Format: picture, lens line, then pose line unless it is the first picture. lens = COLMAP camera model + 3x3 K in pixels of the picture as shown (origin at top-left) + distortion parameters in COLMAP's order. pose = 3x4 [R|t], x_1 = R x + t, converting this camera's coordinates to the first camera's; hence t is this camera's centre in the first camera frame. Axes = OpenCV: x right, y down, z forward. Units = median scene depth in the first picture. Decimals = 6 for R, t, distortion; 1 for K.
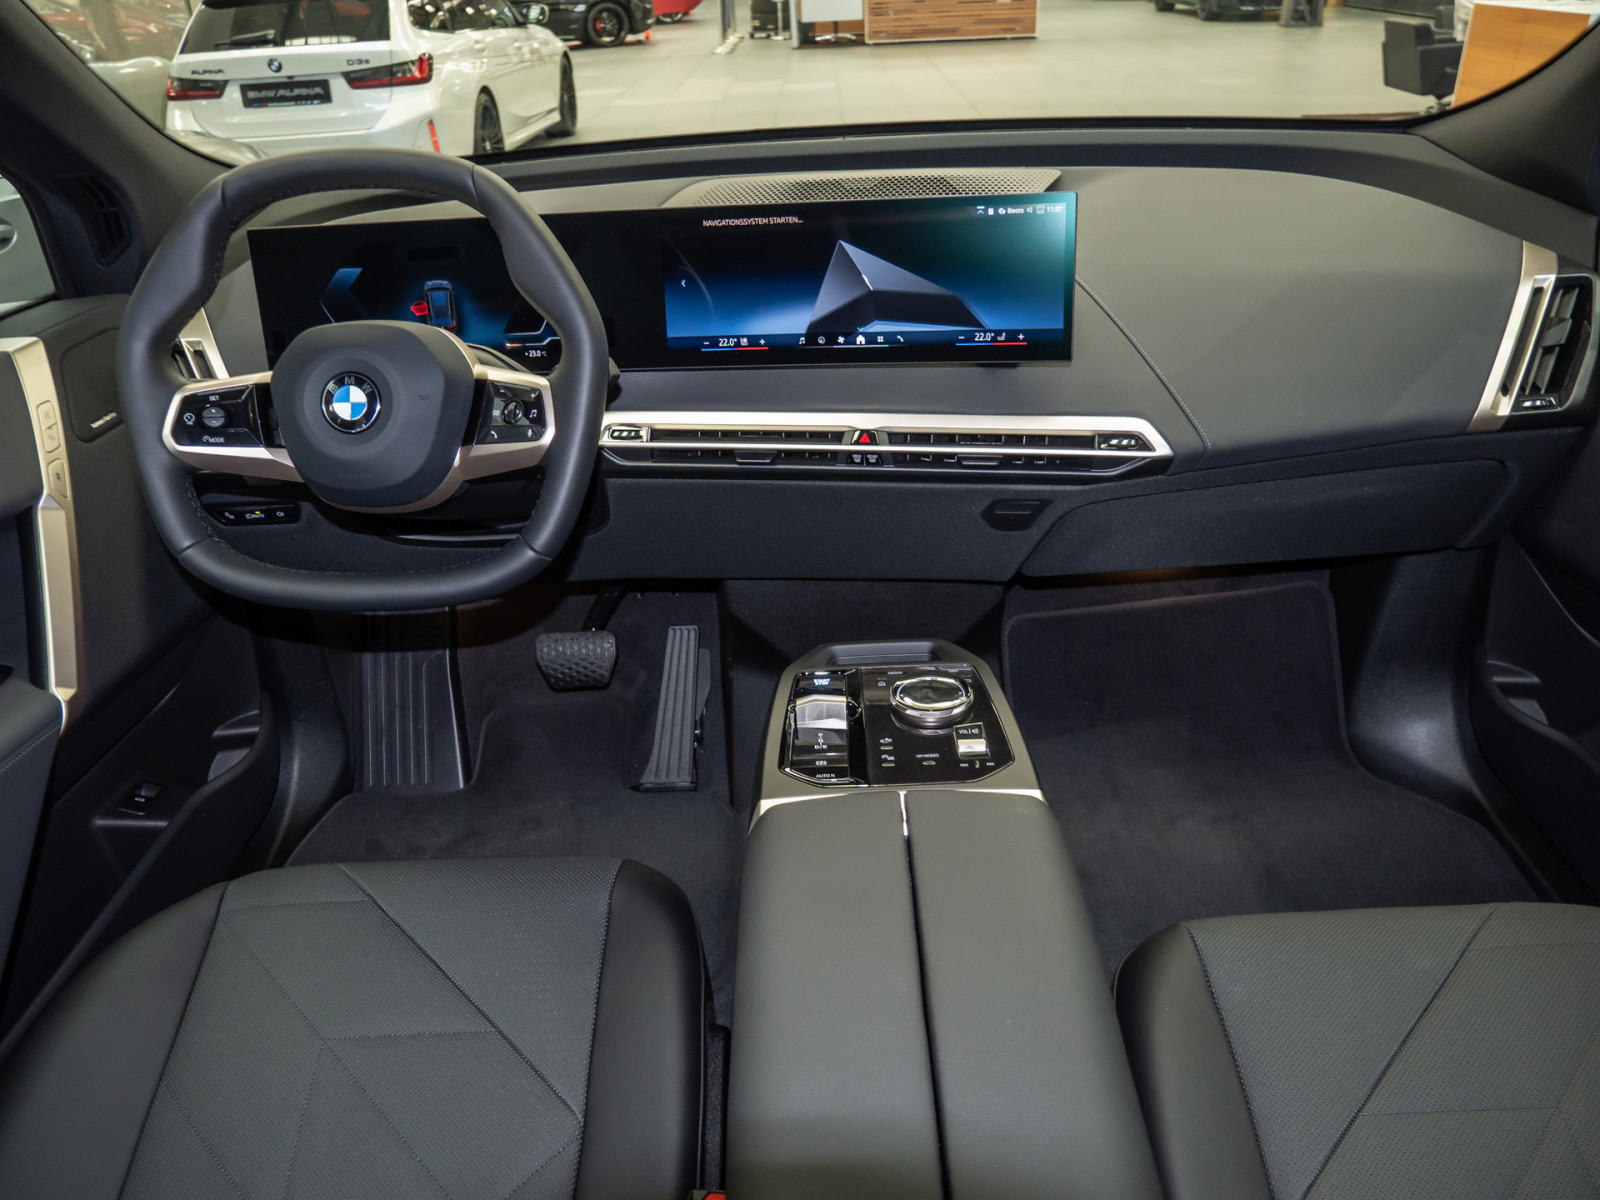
lens RADIAL K [[1160.2, 0, 802.7], [0, 1160.2, 601.2], [0, 0, 1]] dist [-0.061386, 0.009739]
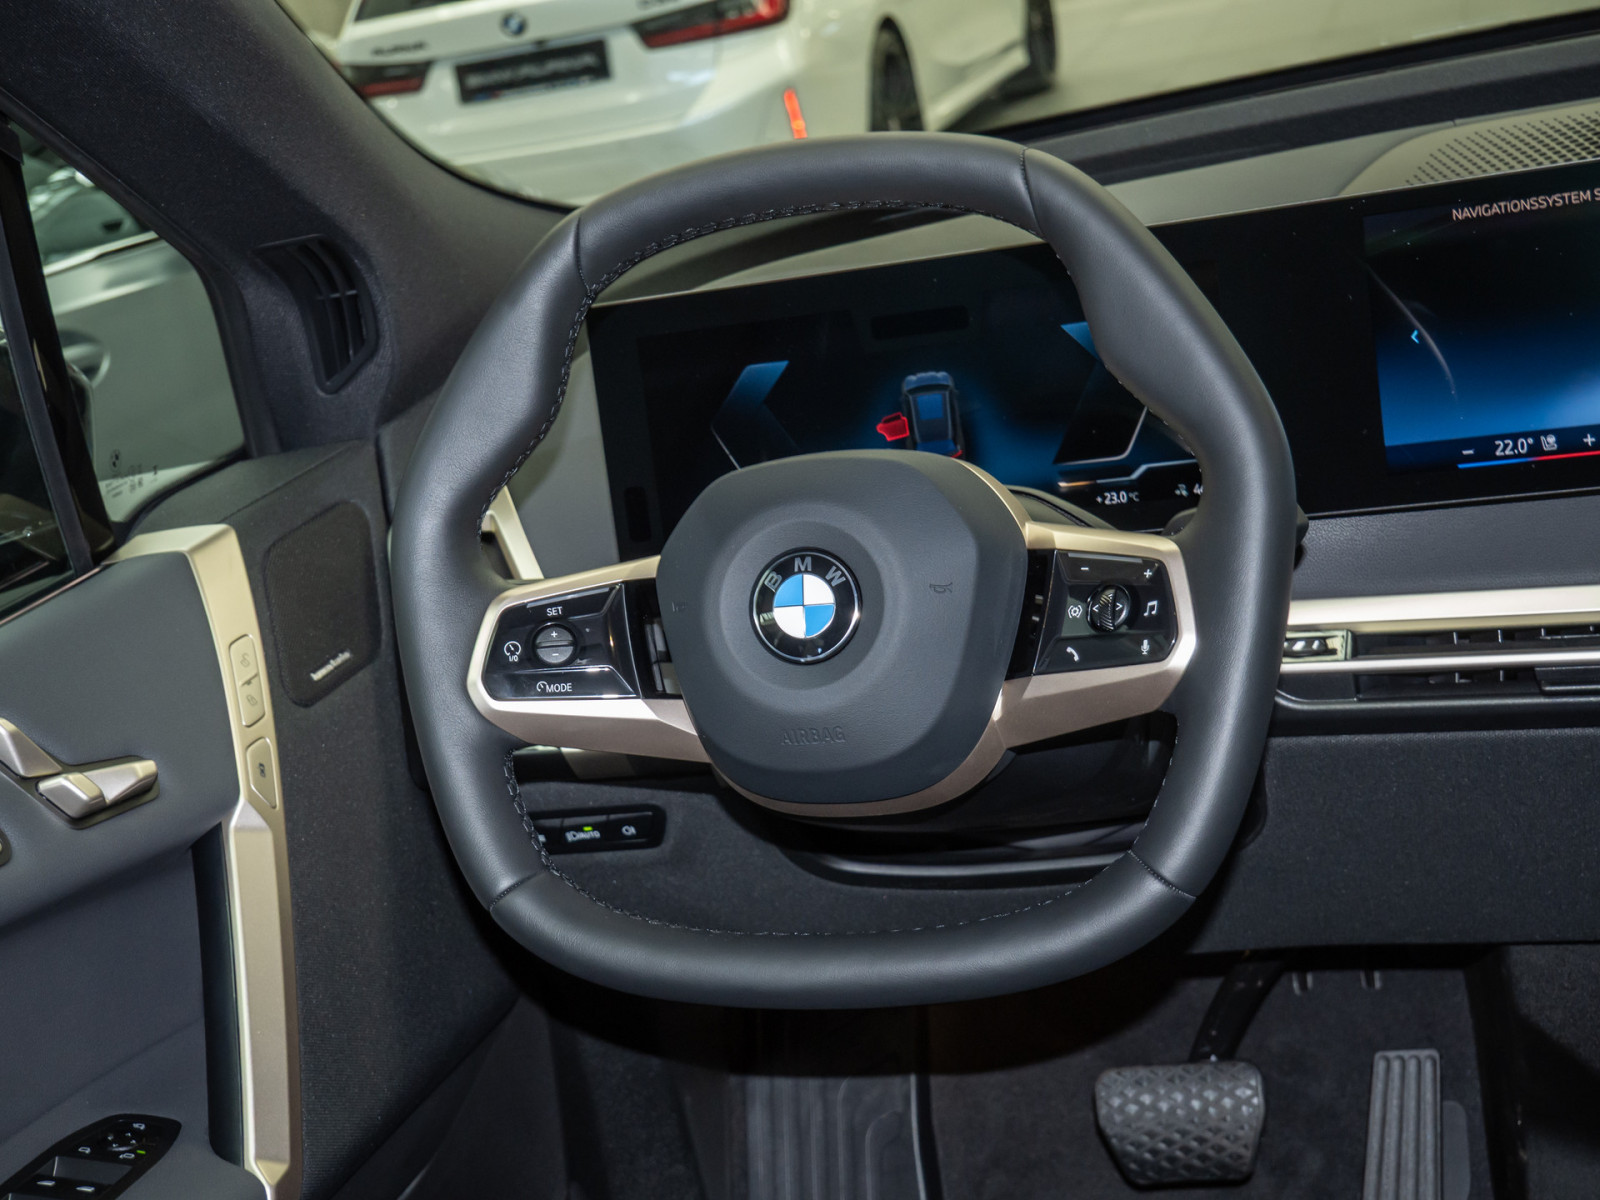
lens RADIAL K [[2413.8, 0, 787.6], [0, 2413.8, 599.9], [0, 0, 1]] dist [-0.006843, 0.000000]
pose [[0.952446, -0.059923, -0.298757, -0.056722], [0.007604, 0.984841, -0.173292, 0.013221], [0.304613, 0.162780, 0.938464, -0.035654]]
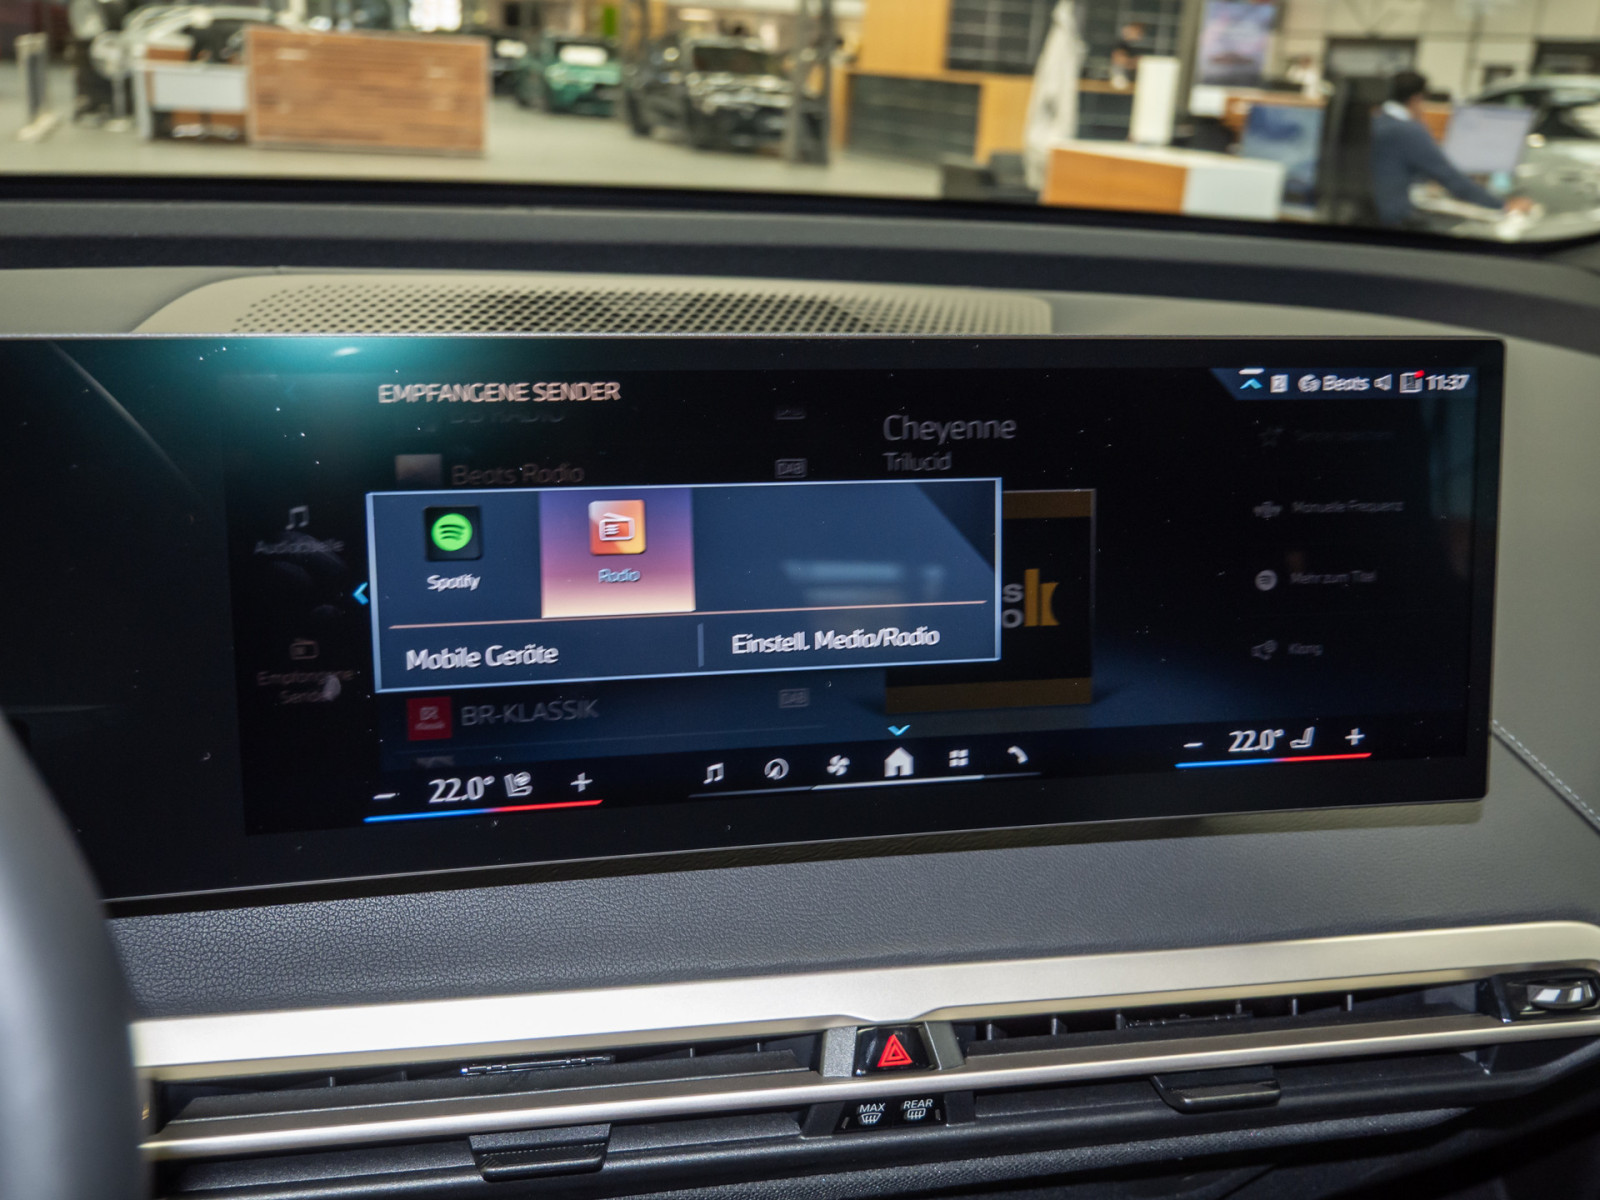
lens RADIAL K [[1555.3, 0, 792.2], [0, 1555.3, 601.1], [0, 0, 1]] dist [-0.000190, 0.000000]
pose [[0.924659, -0.023085, 0.380096, -0.136652], [0.092387, 0.981938, -0.165112, -0.198772], [-0.369419, 0.187788, 0.910091, 0.603389]]
